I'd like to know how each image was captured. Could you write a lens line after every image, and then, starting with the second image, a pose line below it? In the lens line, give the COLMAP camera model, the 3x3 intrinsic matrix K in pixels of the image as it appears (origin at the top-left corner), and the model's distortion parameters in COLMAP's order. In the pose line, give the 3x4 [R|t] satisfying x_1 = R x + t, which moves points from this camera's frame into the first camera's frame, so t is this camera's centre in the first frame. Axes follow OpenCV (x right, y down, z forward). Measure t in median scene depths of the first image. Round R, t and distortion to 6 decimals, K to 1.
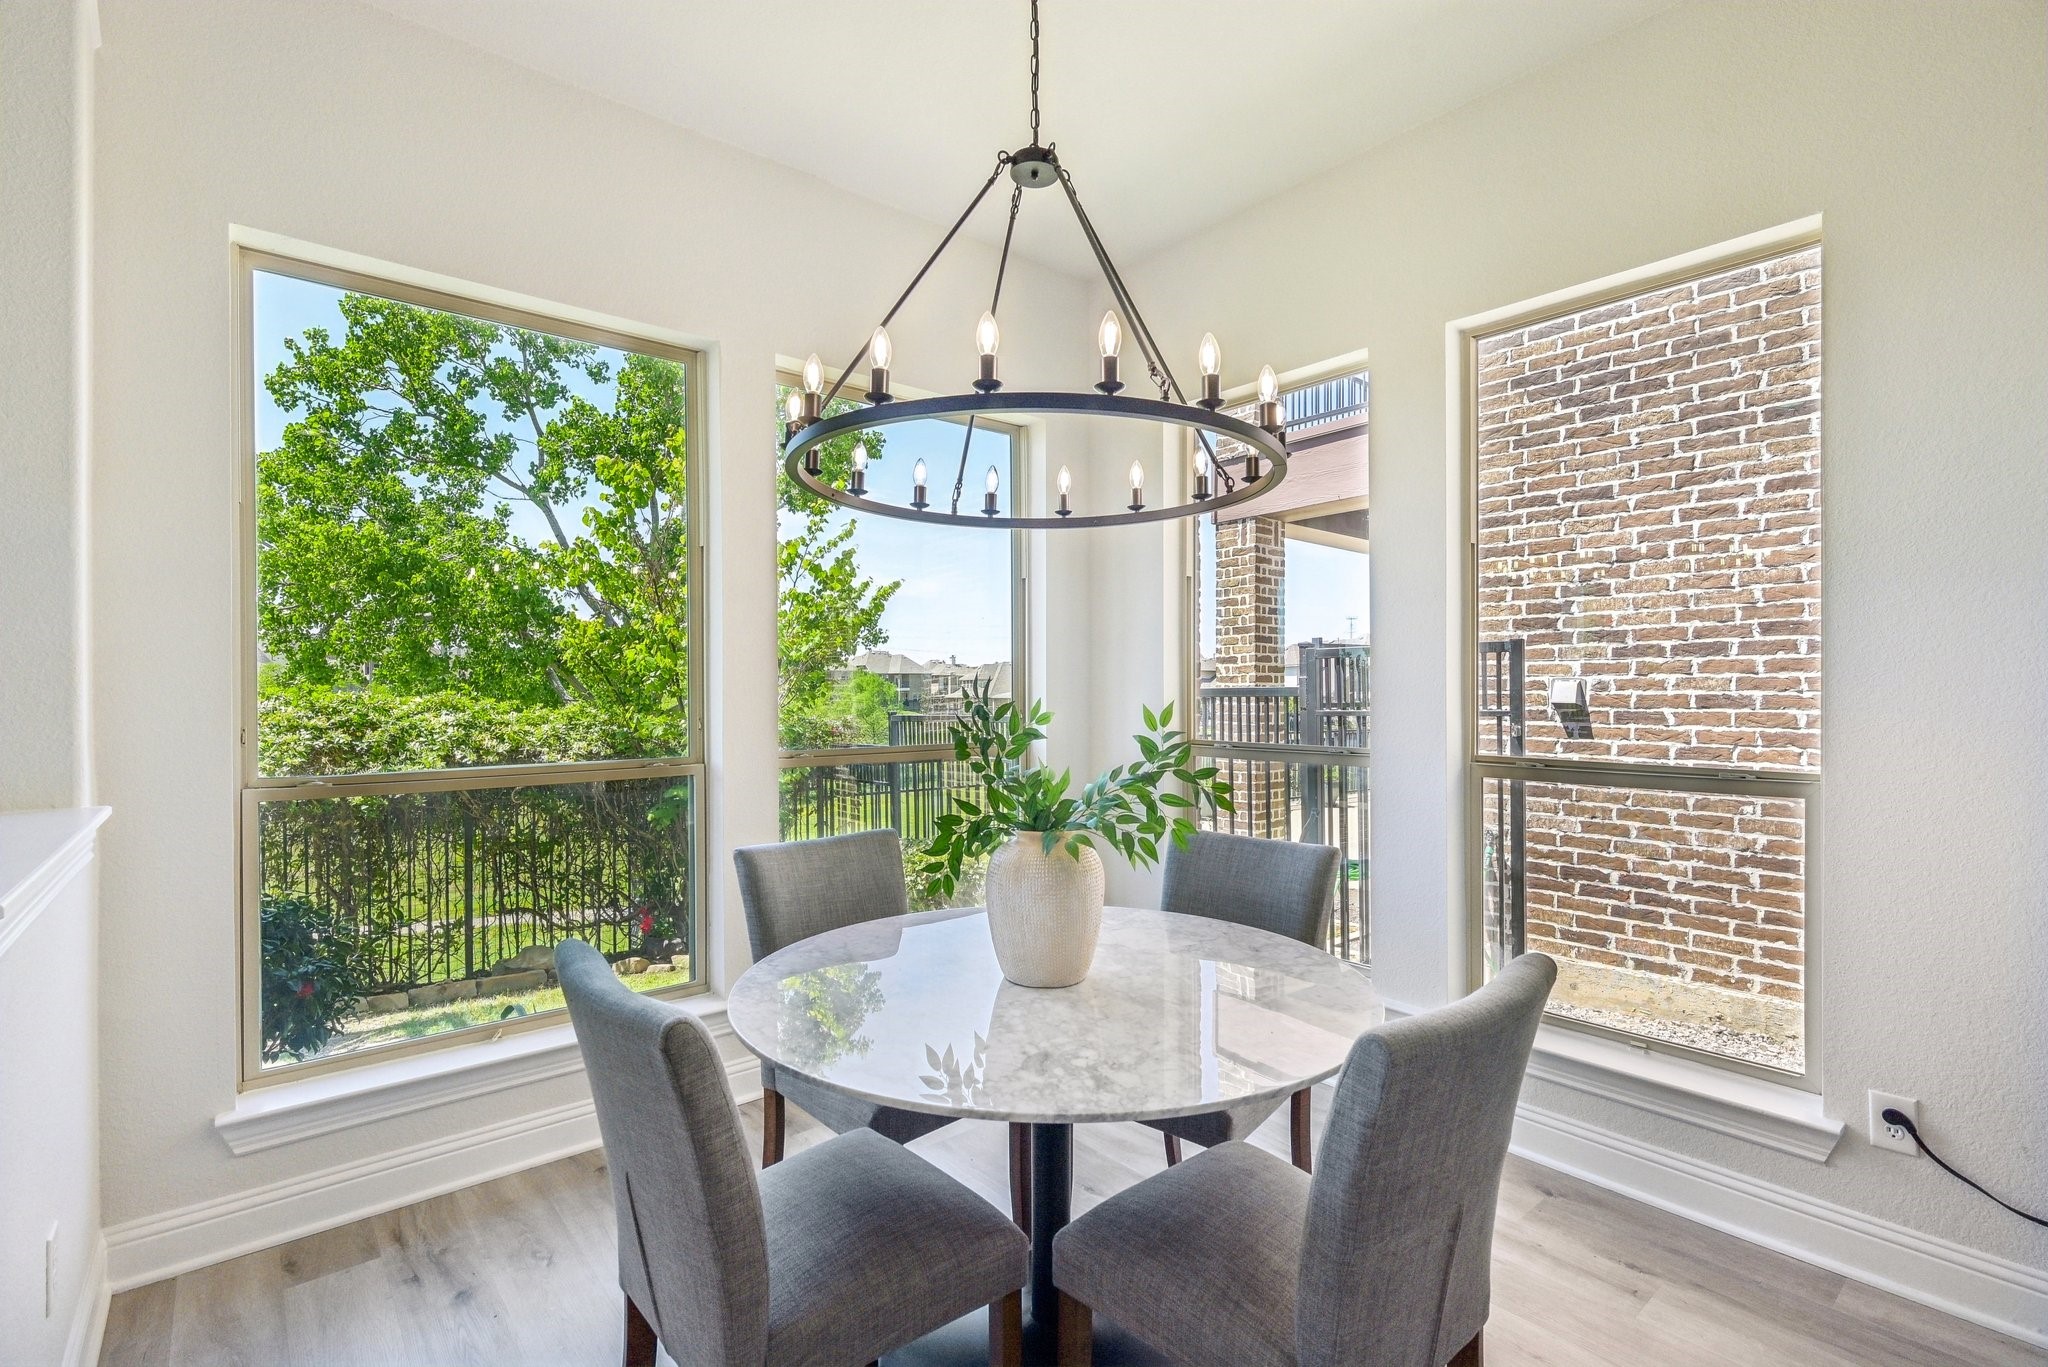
lens RADIAL K [[936.7, 0, 1024.0], [0, 936.7, 683.5], [0, 0, 1]] dist [-0.000784, -0.000067]
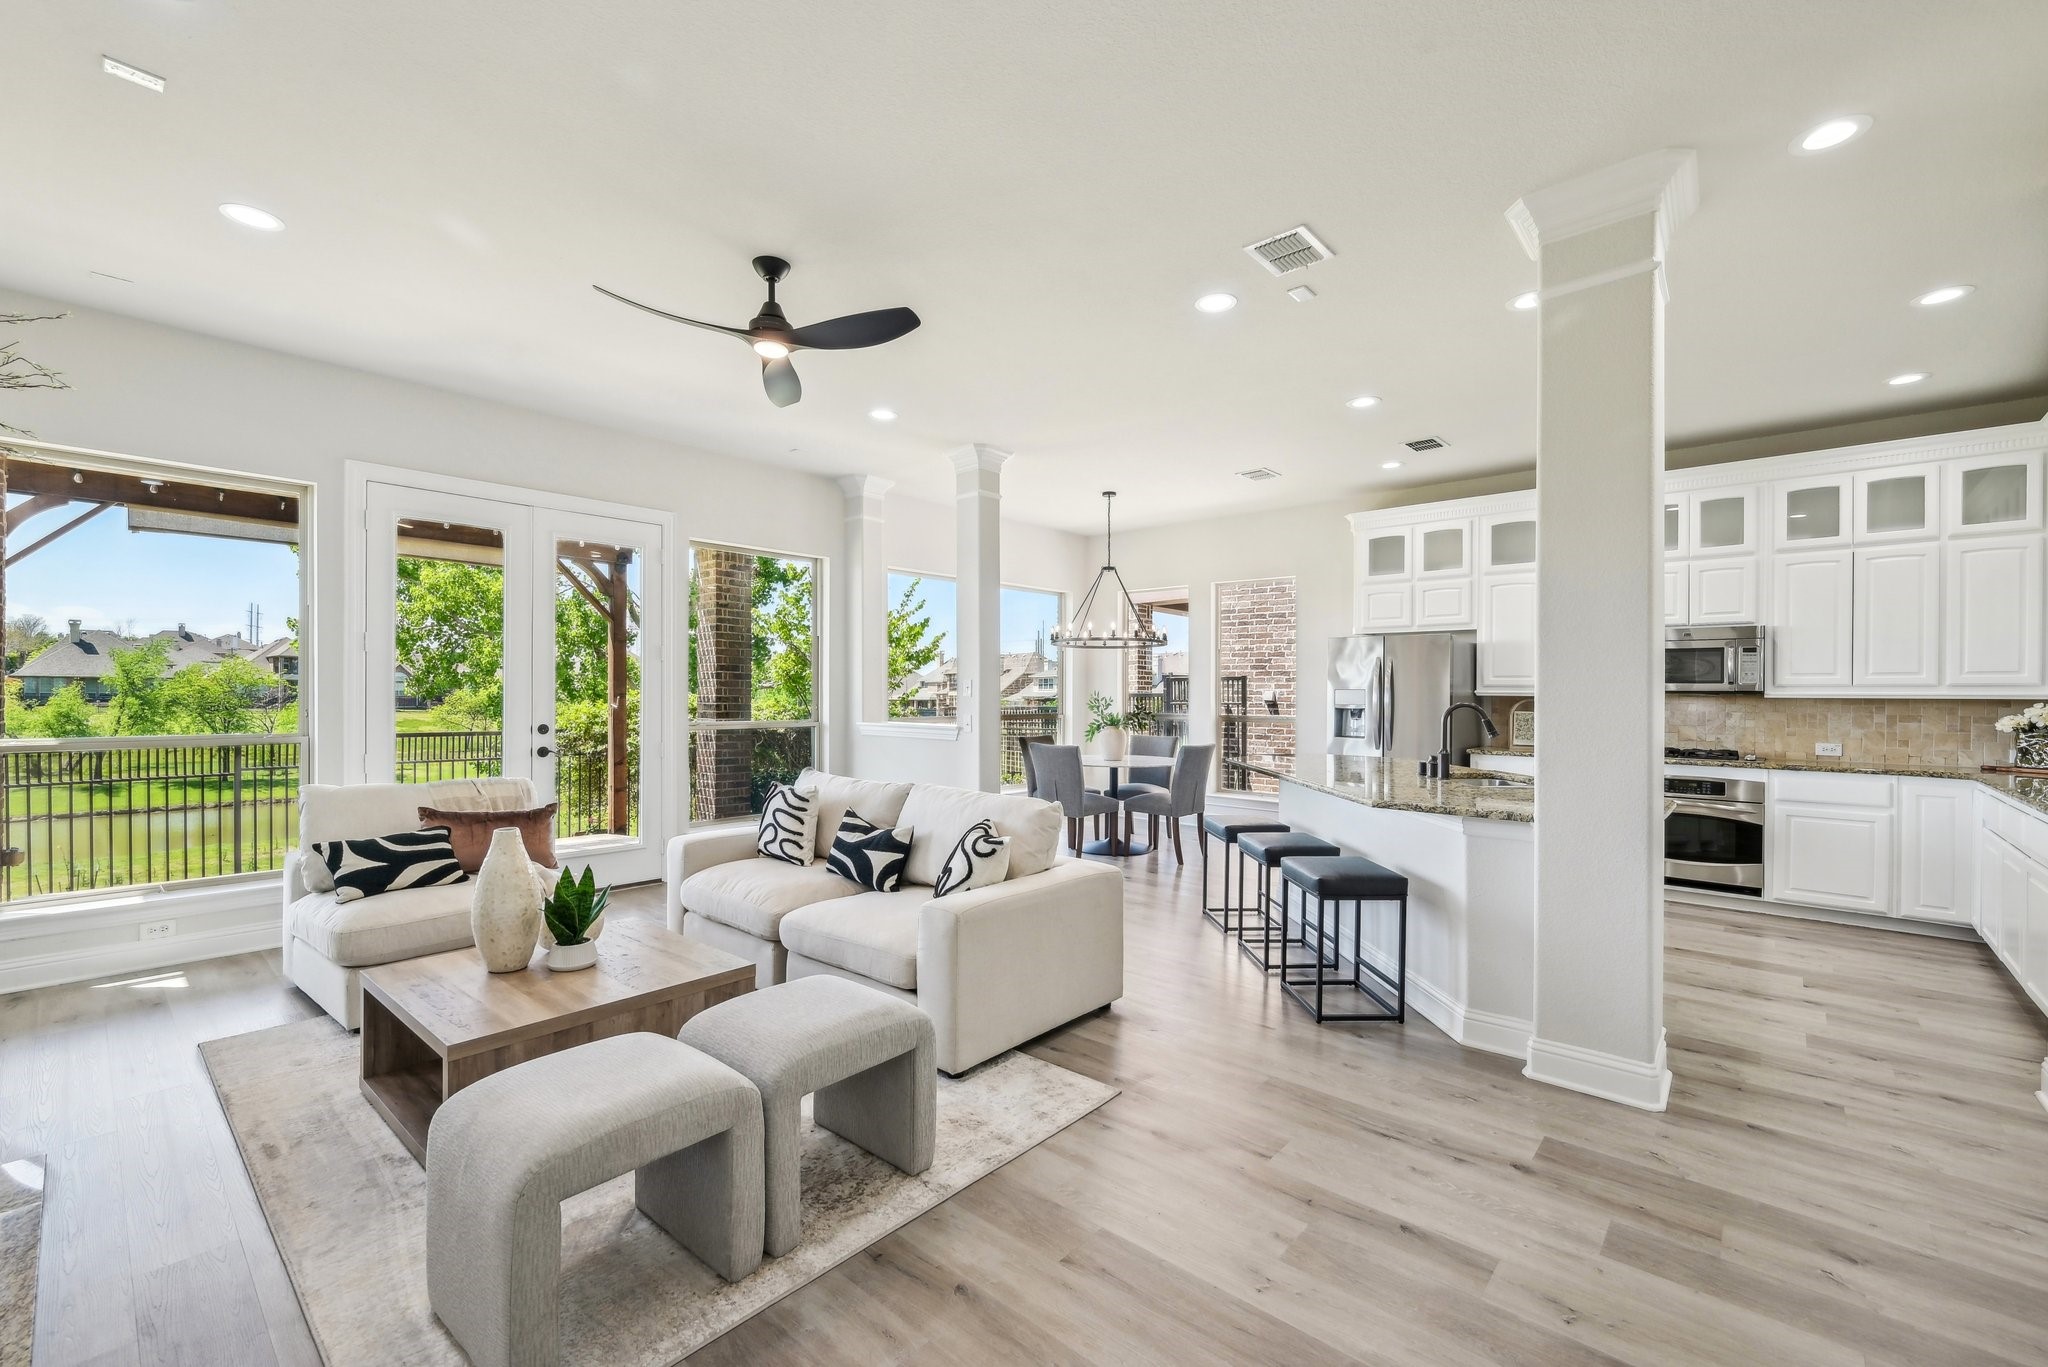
lens RADIAL K [[853.0, 0, 1025.8], [0, 853.0, 692.2], [0, 0, 1]] dist [0.002012, 0.000057]
pose [[0.989035, 0.004619, 0.147608, -0.372595], [-0.005146, 0.999982, 0.003191, -0.003468], [-0.147590, -0.003916, 0.989041, -1.096736]]
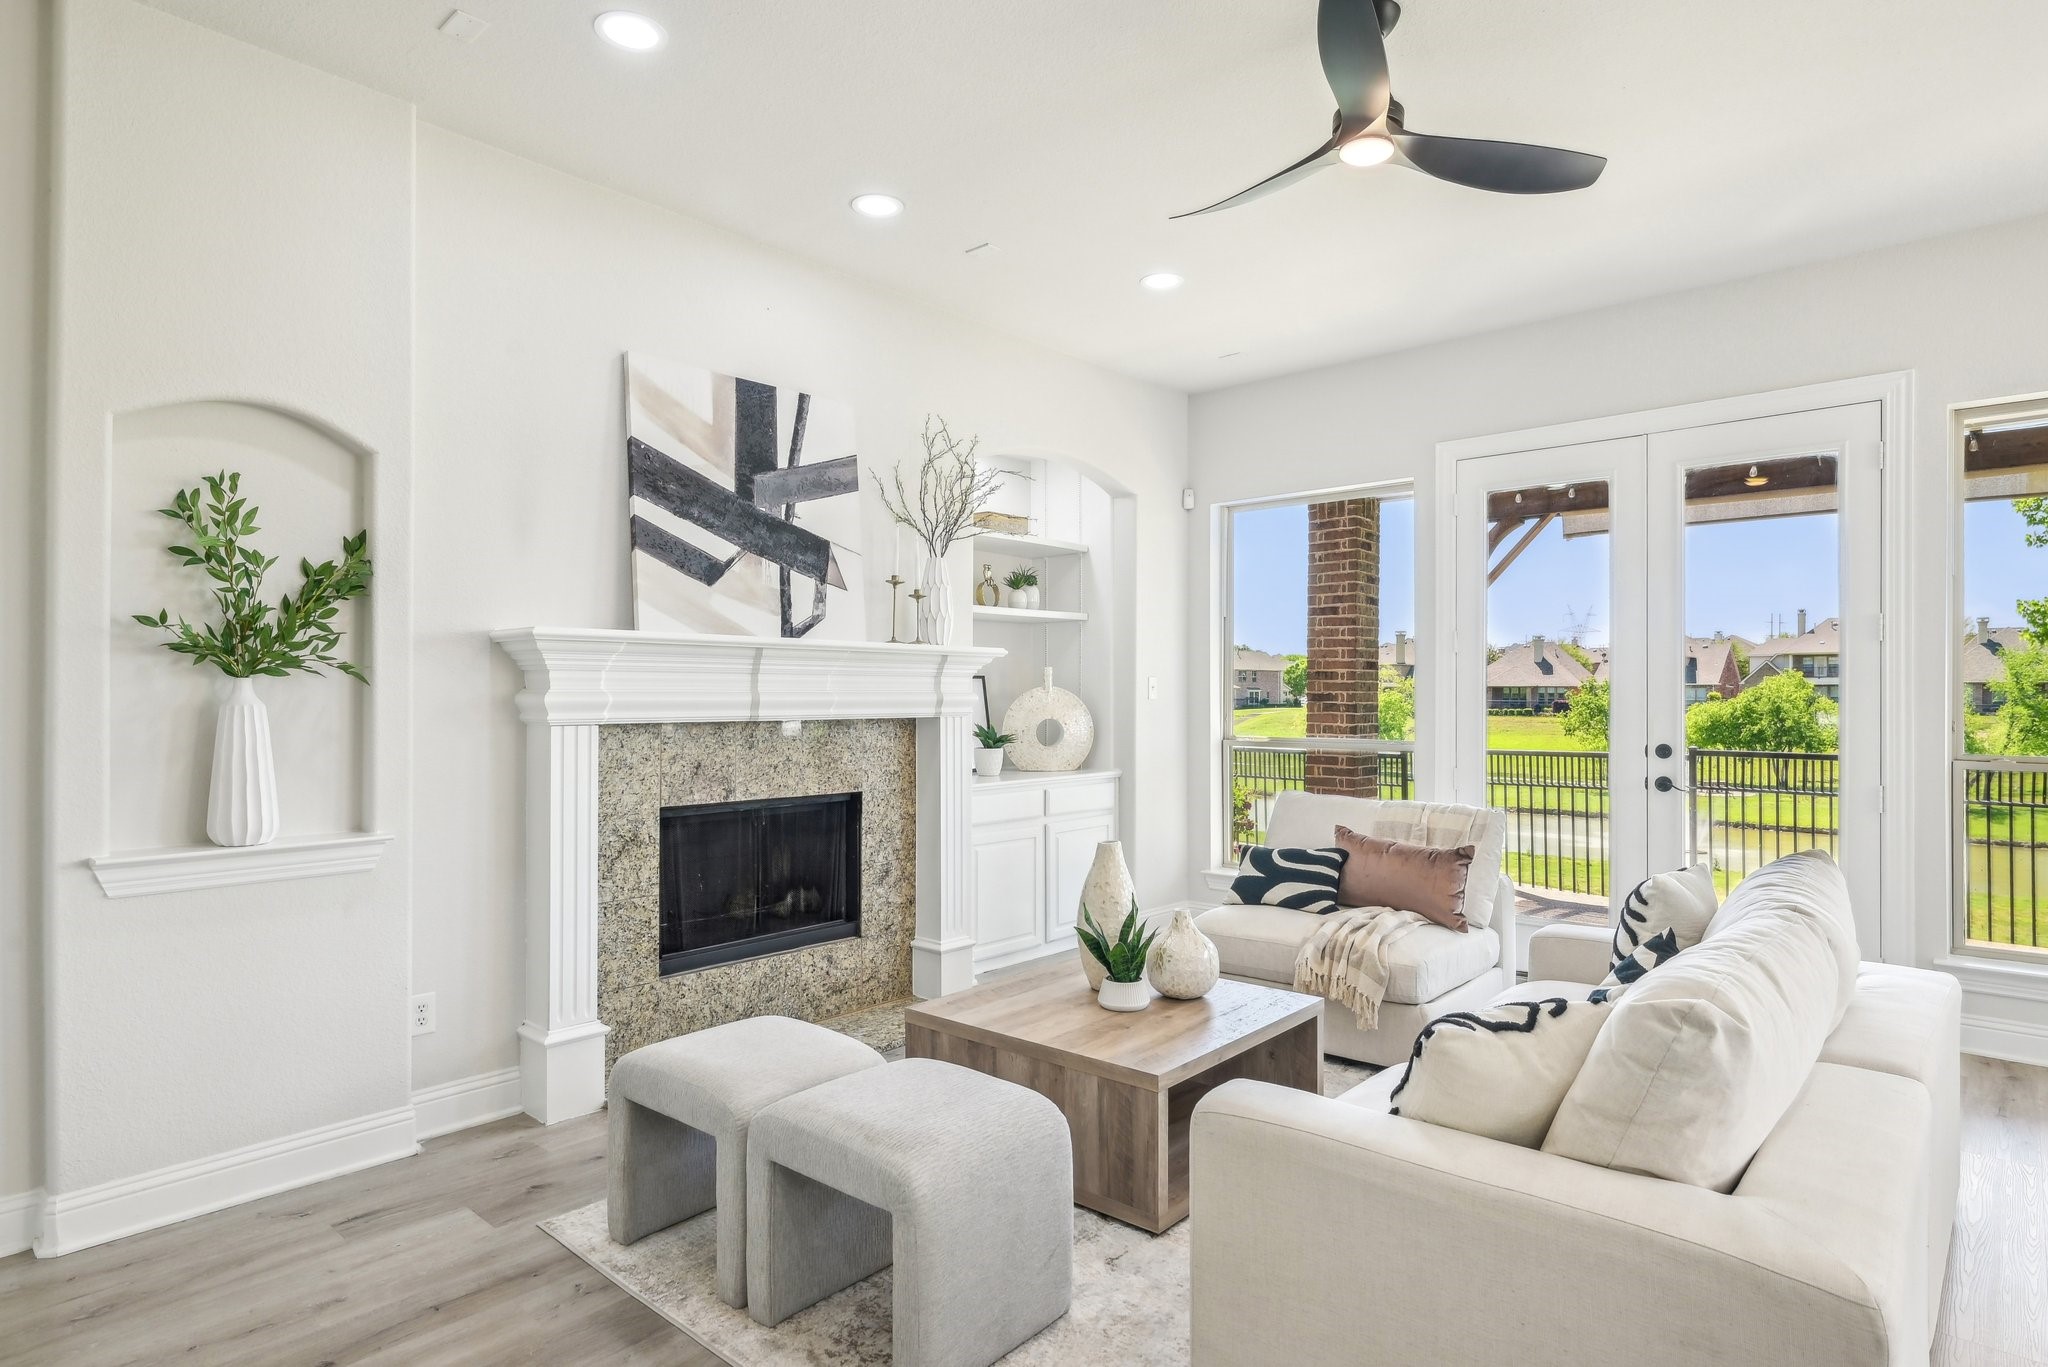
lens RADIAL K [[1106.6, 0, 1027.2], [0, 1106.6, 692.2], [0, 0, 1]] dist [-0.001032, -0.000040]
pose [[0.145323, -0.003162, -0.989379, 0.075726], [0.003442, 0.999990, -0.002691, -0.001156], [0.989378, -0.003014, 0.145332, -0.615791]]
